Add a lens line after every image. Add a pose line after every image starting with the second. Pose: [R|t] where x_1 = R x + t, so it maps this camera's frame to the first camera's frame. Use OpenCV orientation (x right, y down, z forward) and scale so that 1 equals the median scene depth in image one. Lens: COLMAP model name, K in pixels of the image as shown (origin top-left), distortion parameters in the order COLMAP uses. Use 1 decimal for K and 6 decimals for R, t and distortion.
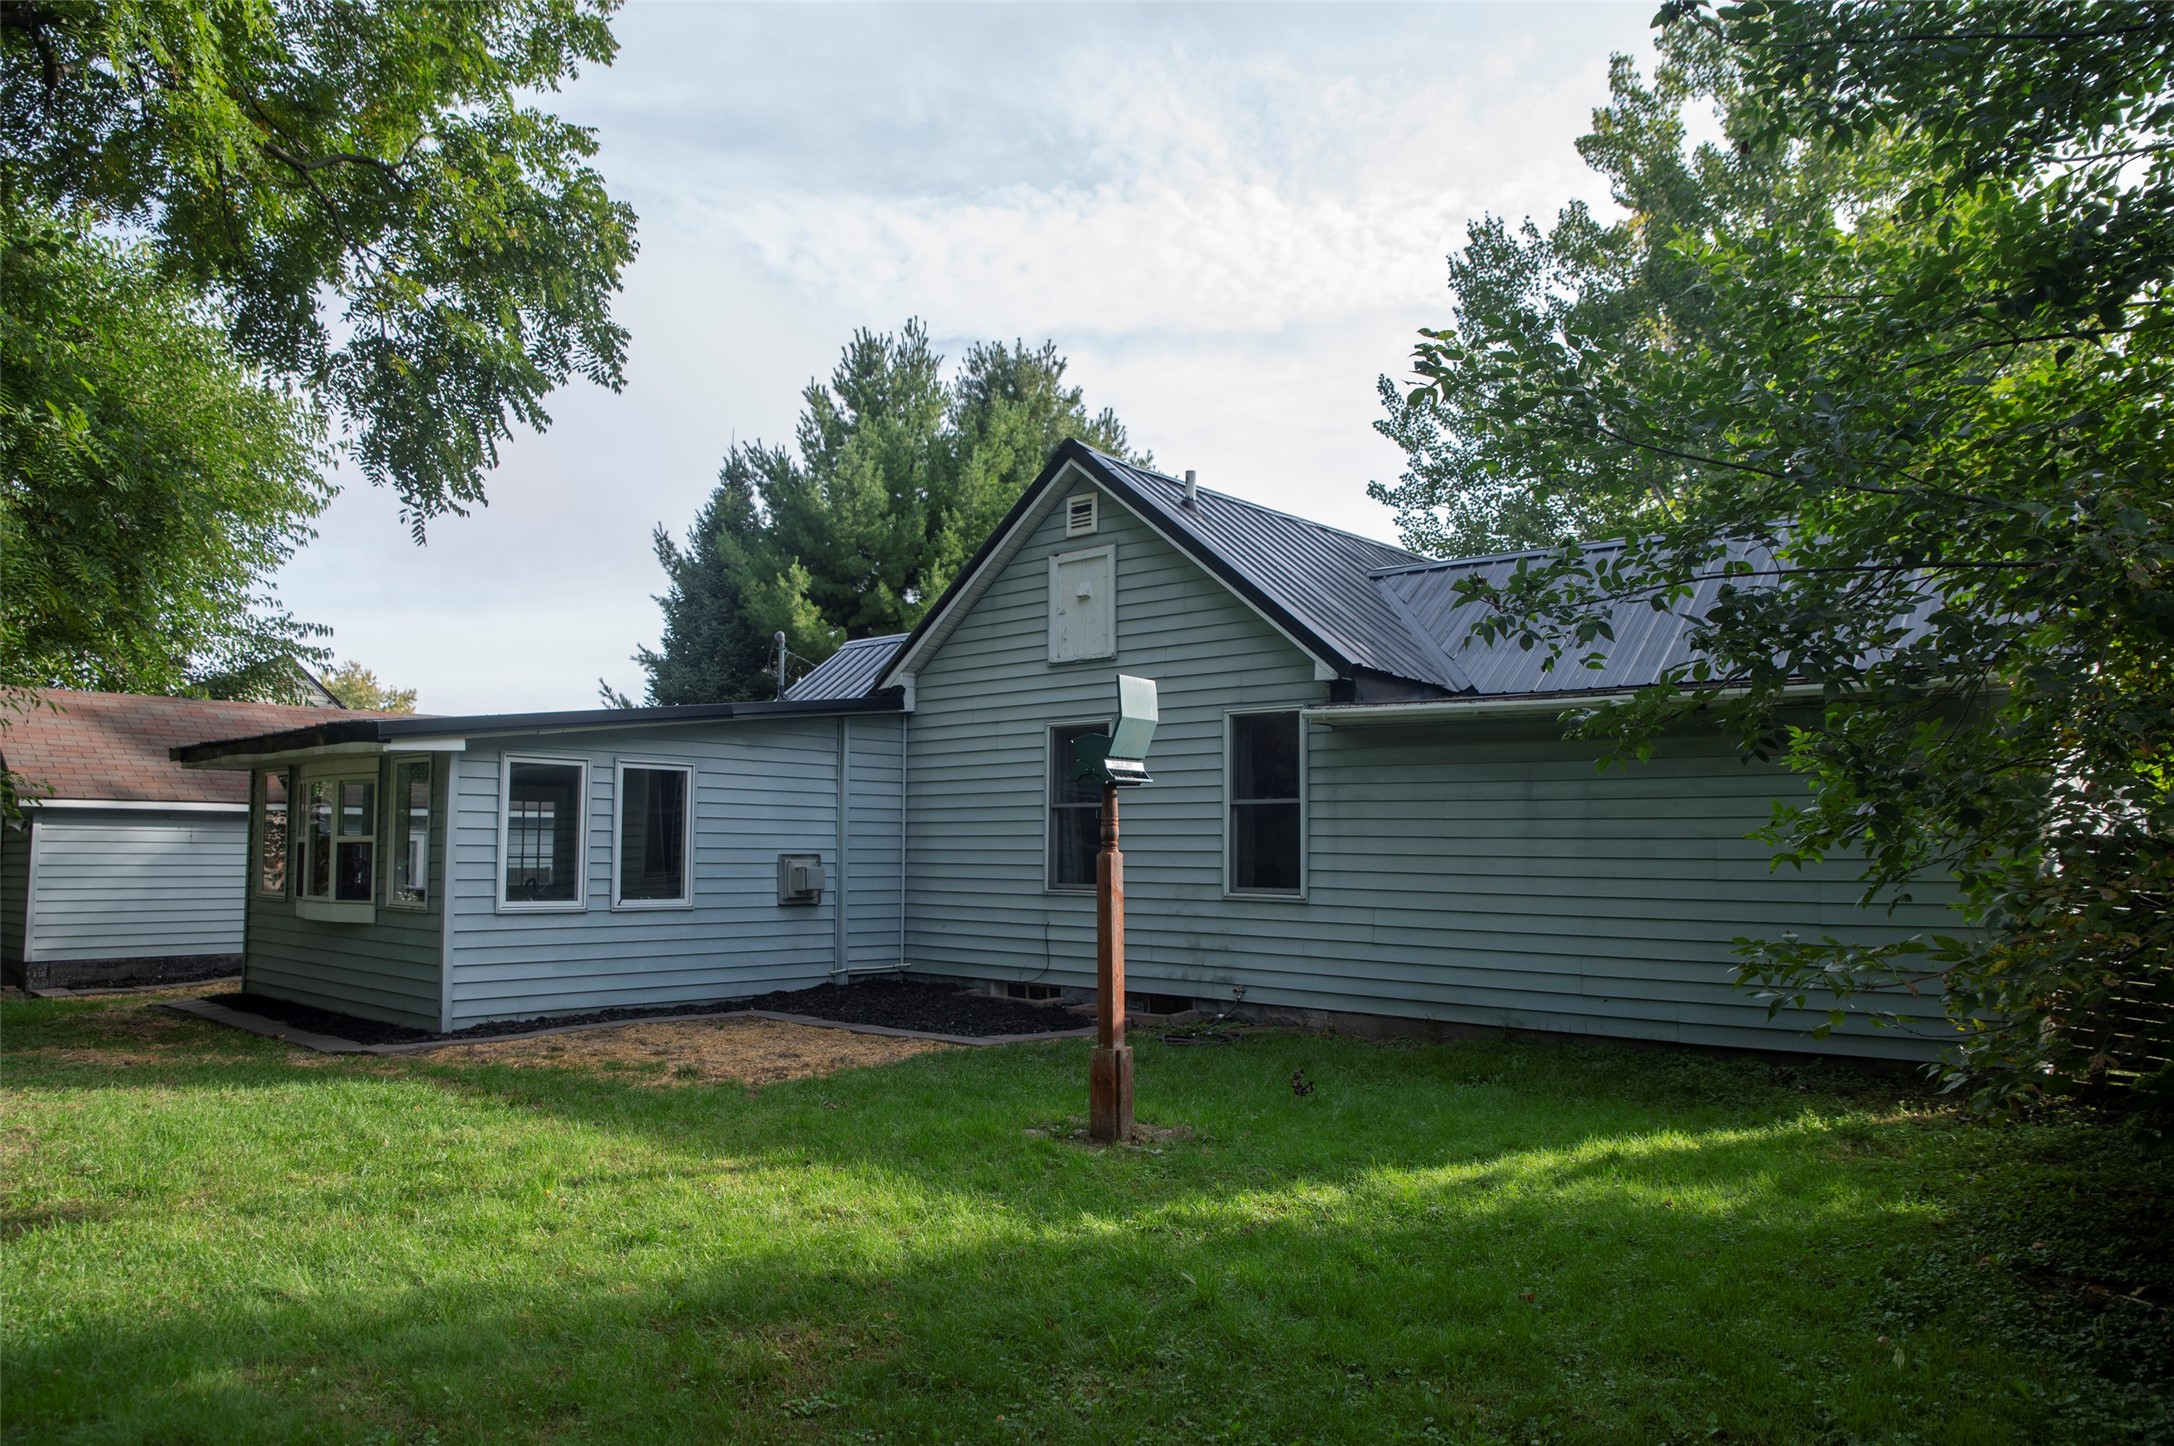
lens RADIAL K [[1468.6, 0, 1091.1], [0, 1468.6, 714.2], [0, 0, 1]] dist [-0.097901, 0.045105]
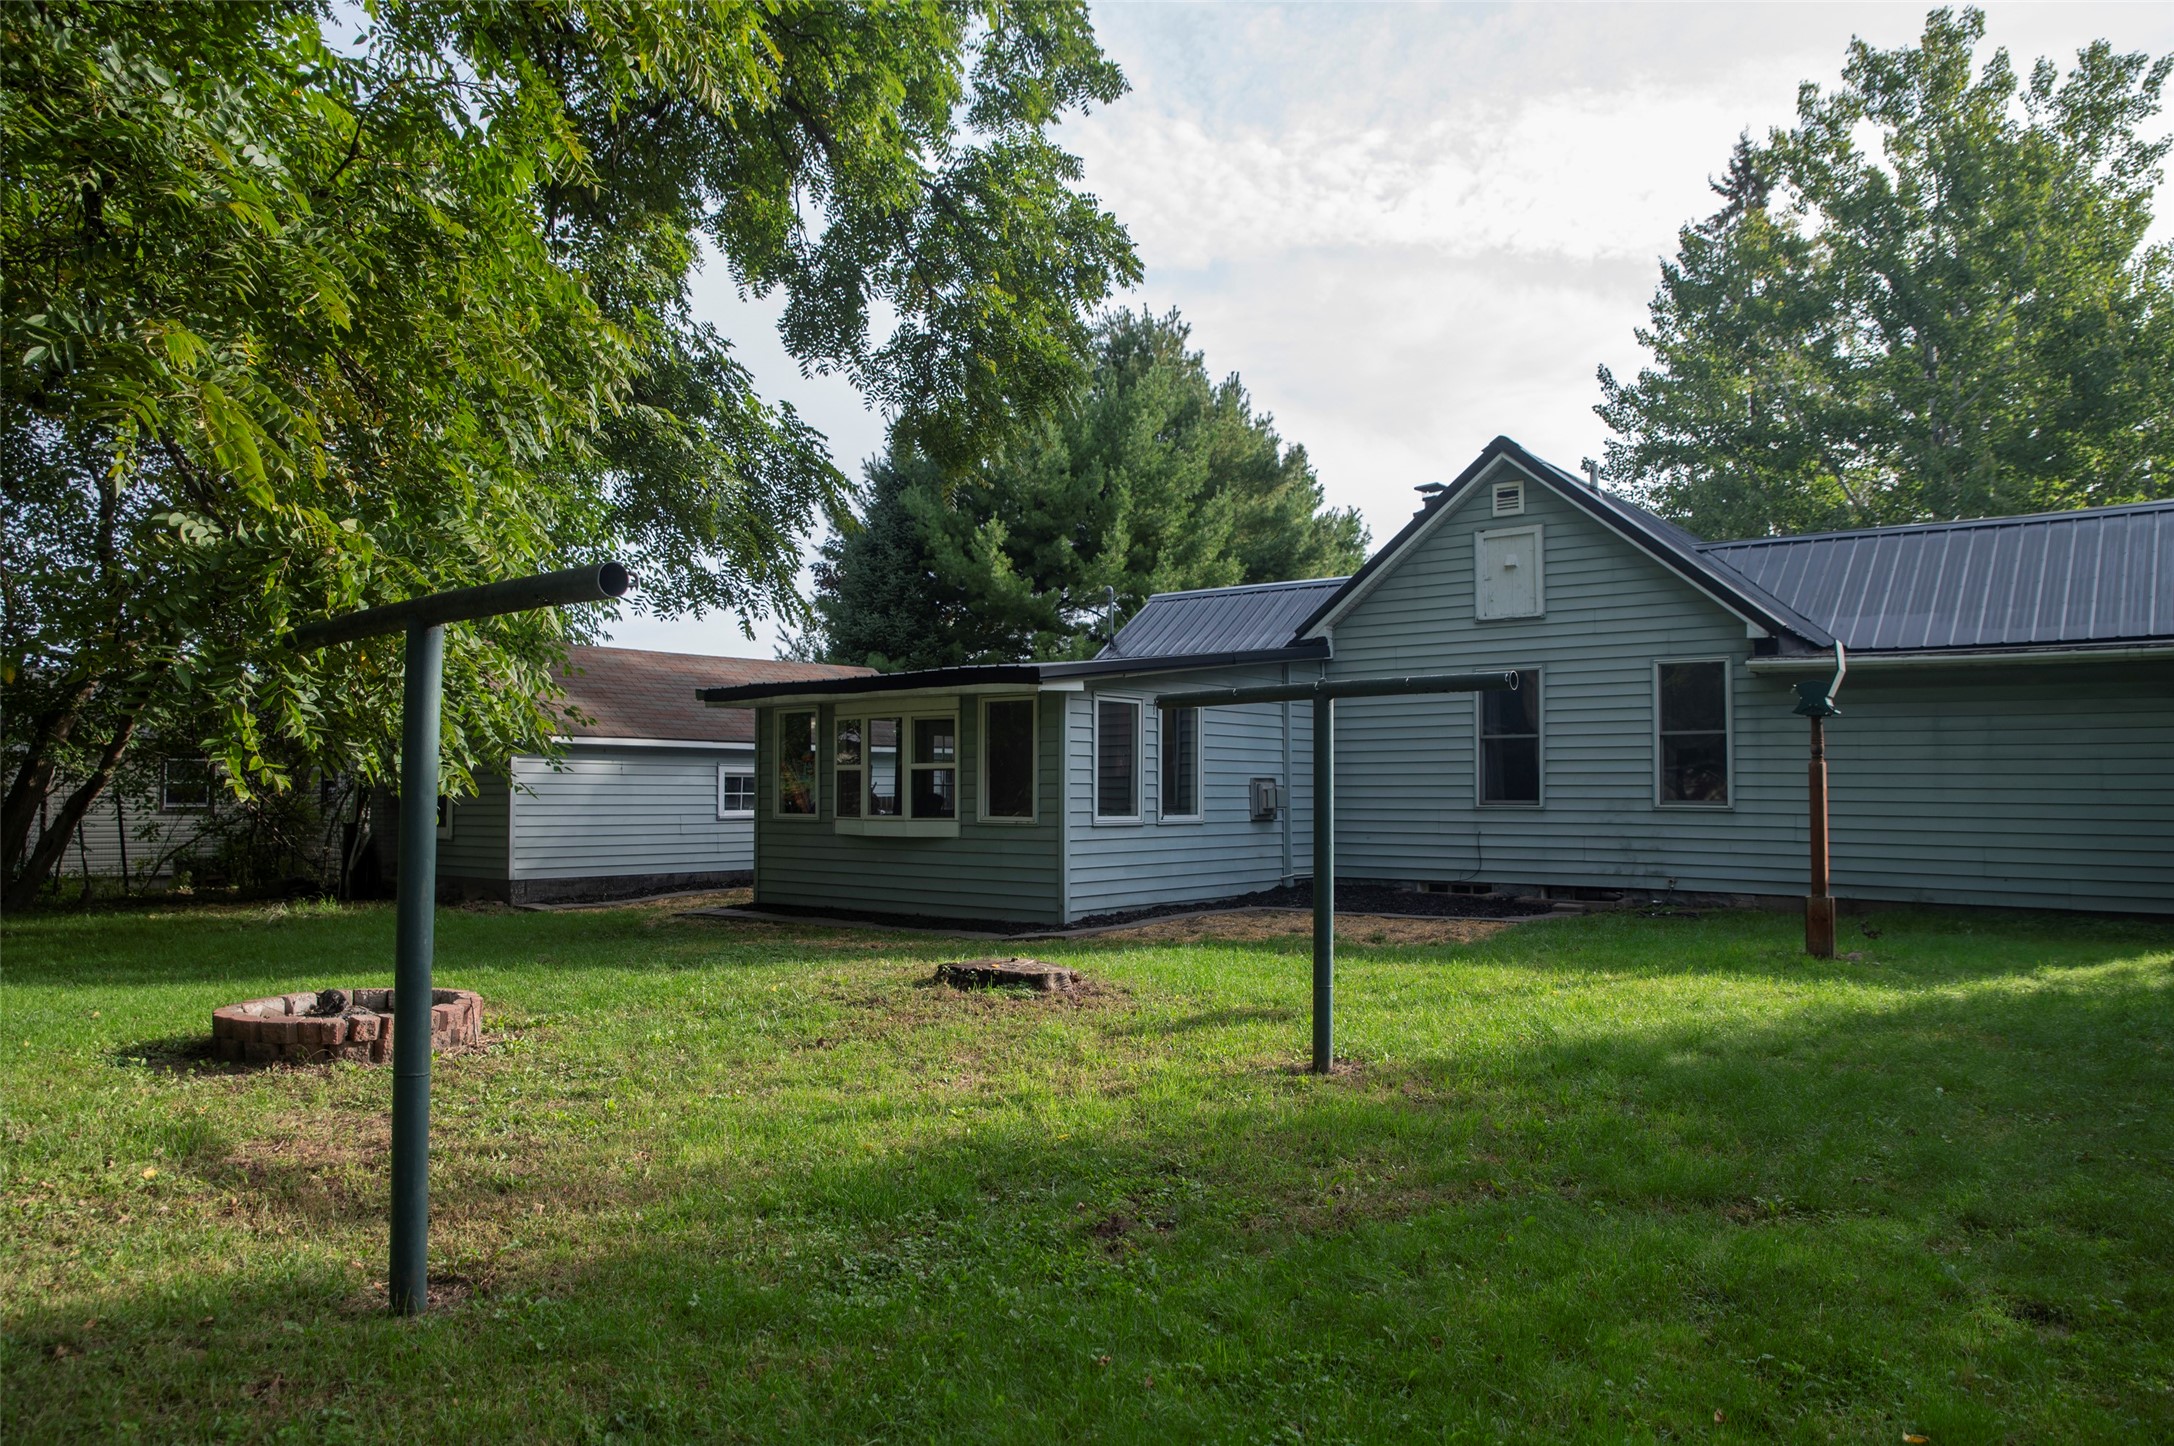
lens RADIAL K [[1468.6, 0, 1081.4], [0, 1468.6, 724.9], [0, 0, 1]] dist [-0.097901, 0.045105]
pose [[0.998936, 0.000113, 0.046115, -0.414128], [-0.002284, 0.998891, 0.047023, -0.004264], [-0.046058, -0.047079, 0.997829, -0.197207]]
